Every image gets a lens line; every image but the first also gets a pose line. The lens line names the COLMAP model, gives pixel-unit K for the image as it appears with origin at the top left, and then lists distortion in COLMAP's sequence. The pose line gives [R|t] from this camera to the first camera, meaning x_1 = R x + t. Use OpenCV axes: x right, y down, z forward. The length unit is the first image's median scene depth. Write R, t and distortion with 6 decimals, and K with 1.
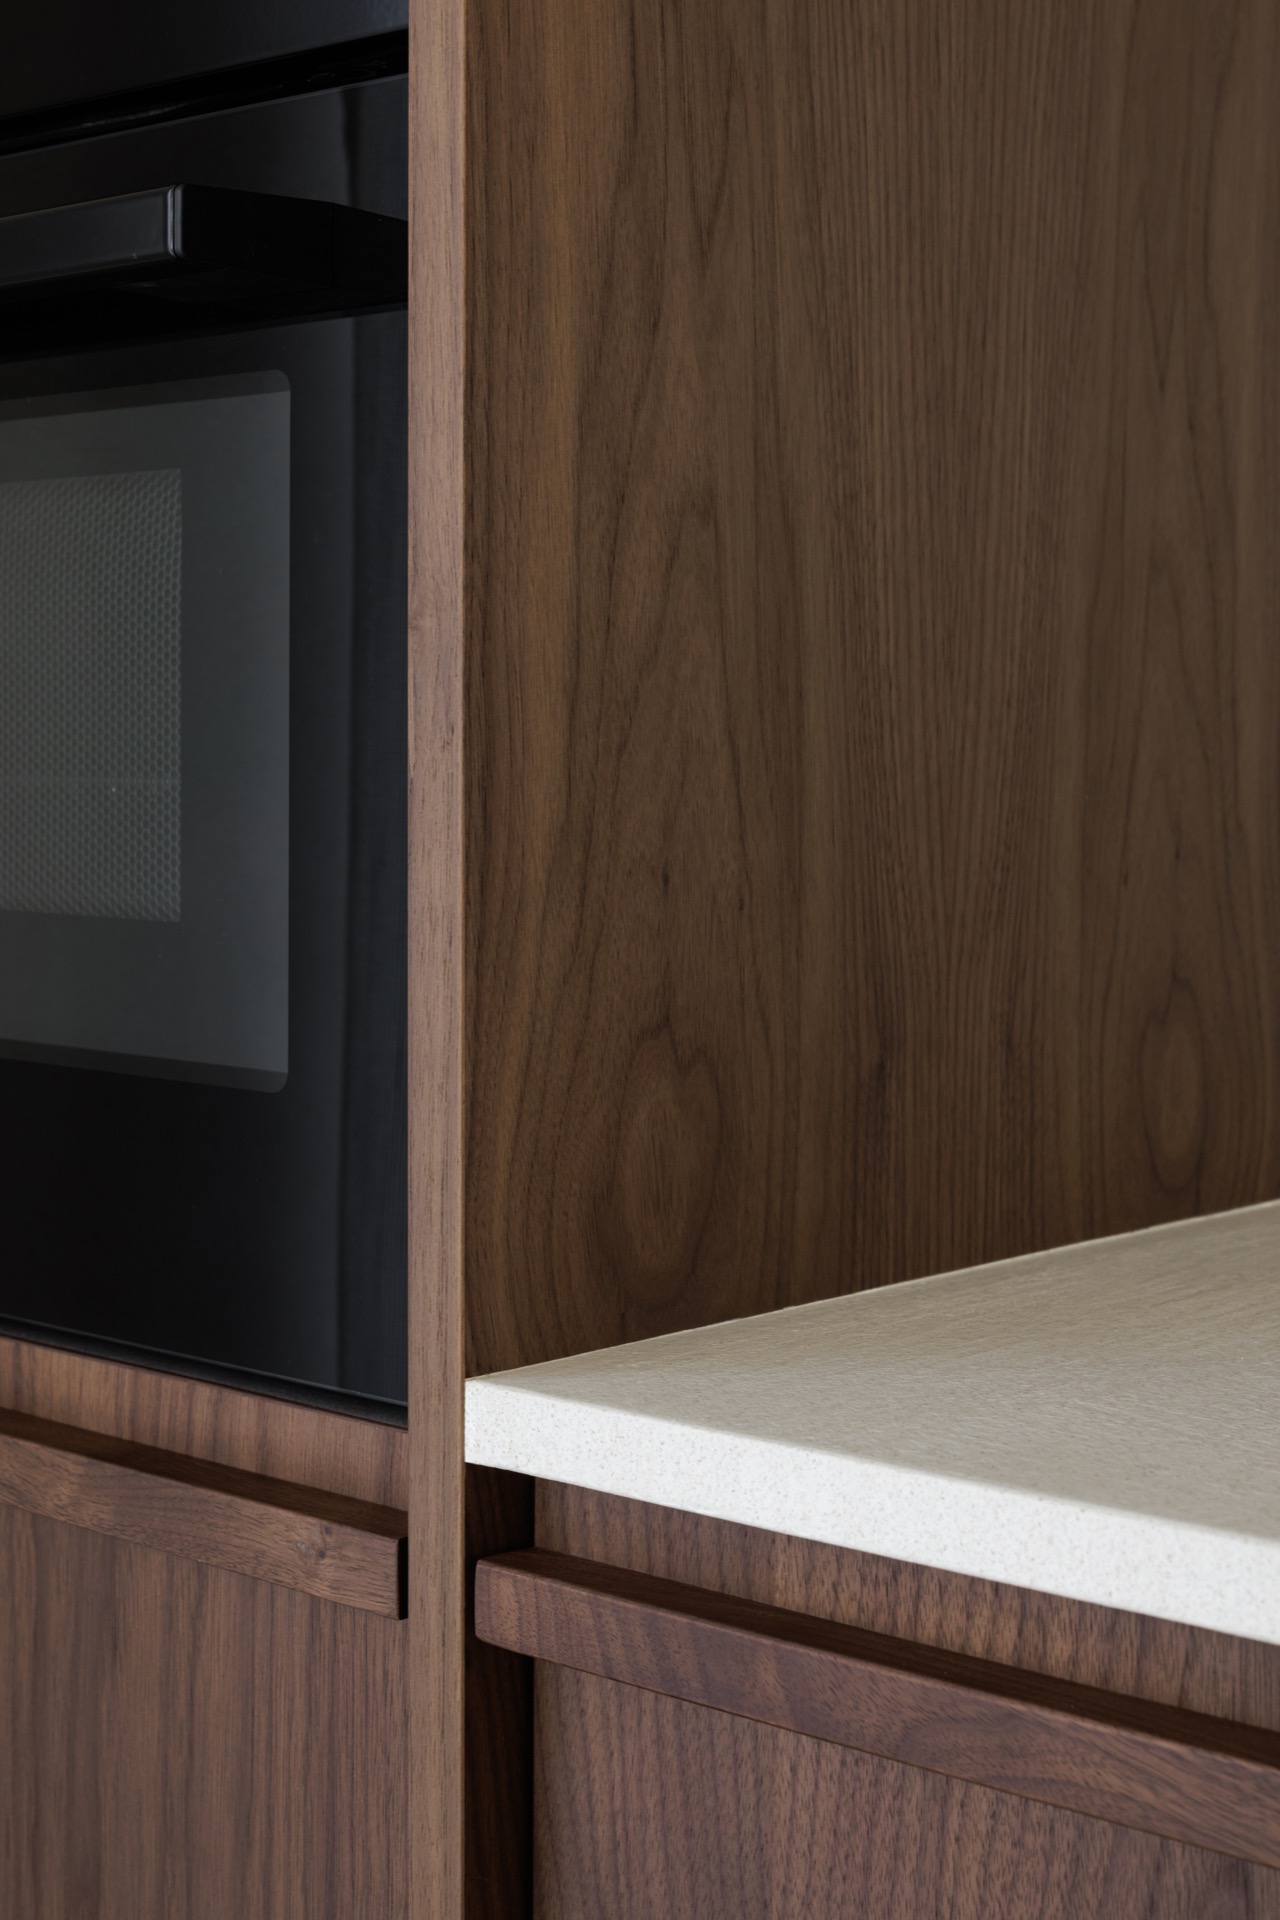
lens RADIAL K [[2847.3, 0, 602.1], [0, 2847.3, 898.5], [0, 0, 1]] dist [-0.021567, 0.000000]
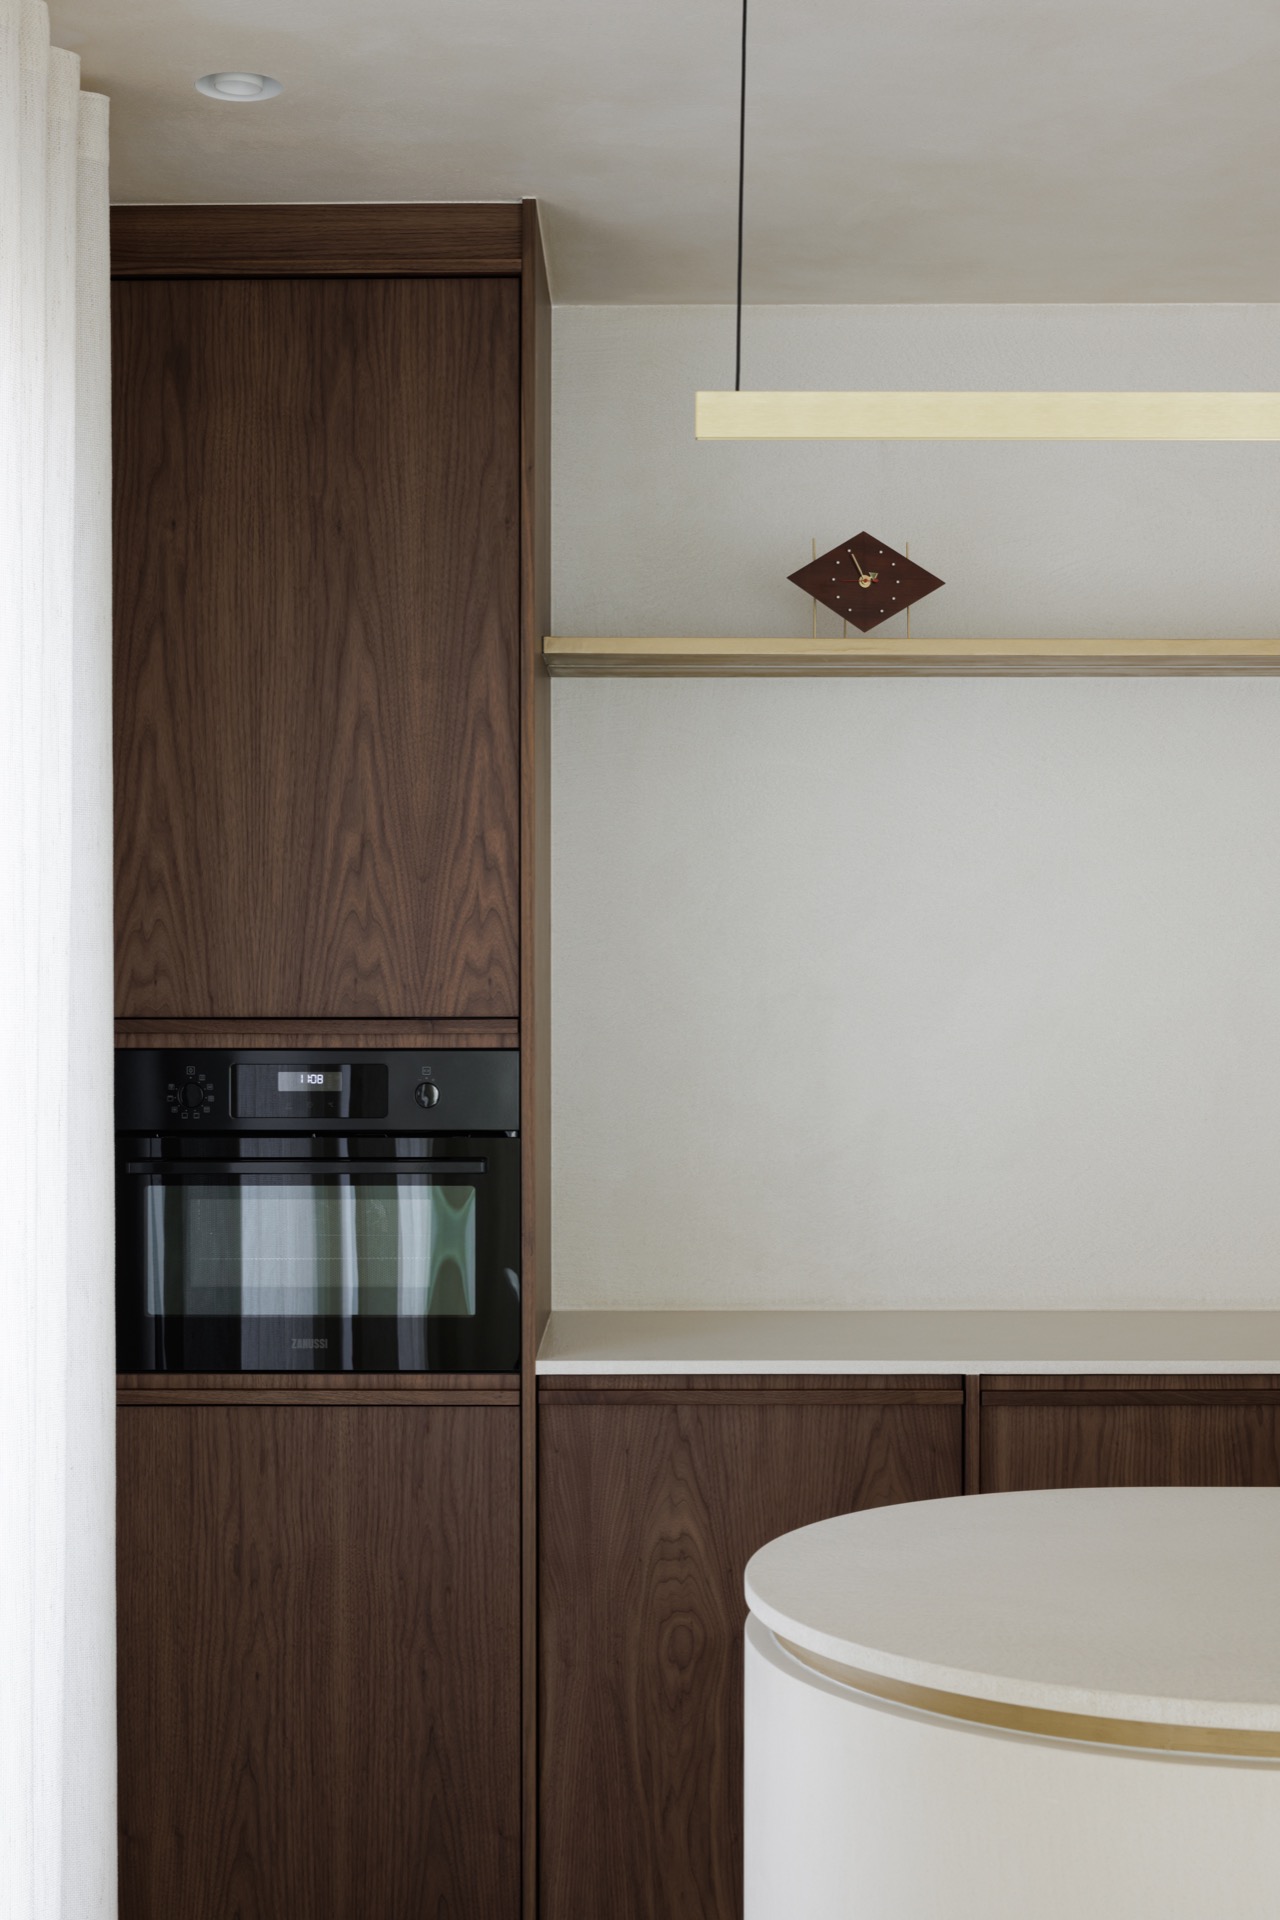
lens RADIAL K [[2847.3, 0, 576.6], [0, 2847.3, 1038.7], [0, 0, 1]] dist [-0.021567, 0.000000]
pose [[0.745553, -0.009314, 0.666381, -3.677271], [0.037364, 0.998914, -0.027841, -0.312370], [-0.665398, 0.045655, 0.745091, -3.291465]]
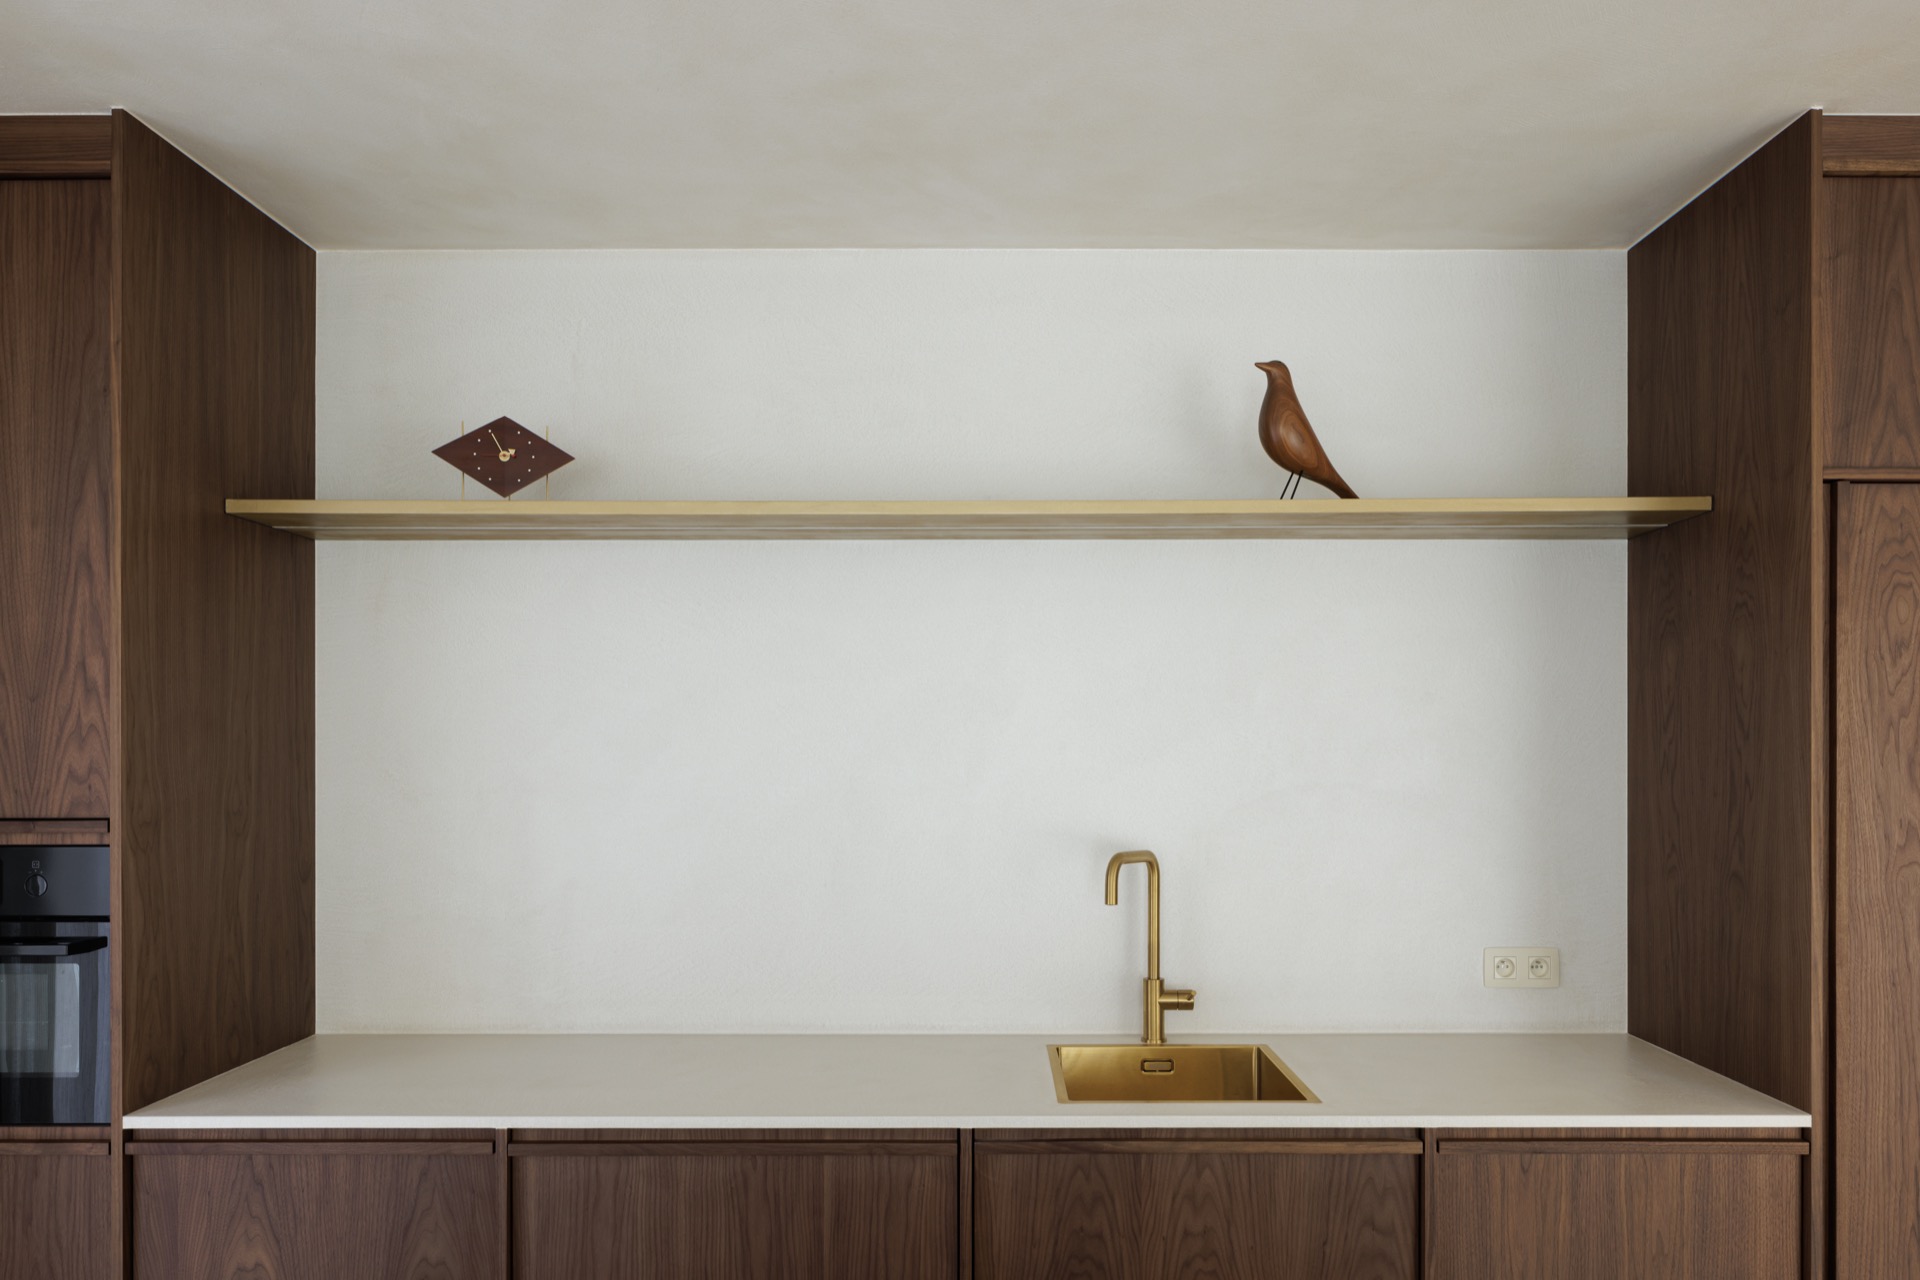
lens RADIAL K [[1293.8, 0, 977.3], [0, 1293.8, 747.1], [0, 0, 1]] dist [-0.002401, -0.001792]
pose [[0.739470, -0.005412, 0.673167, -0.573852], [0.036714, 0.998804, -0.032301, -0.508633], [-0.672187, 0.048601, 0.738784, -2.551431]]
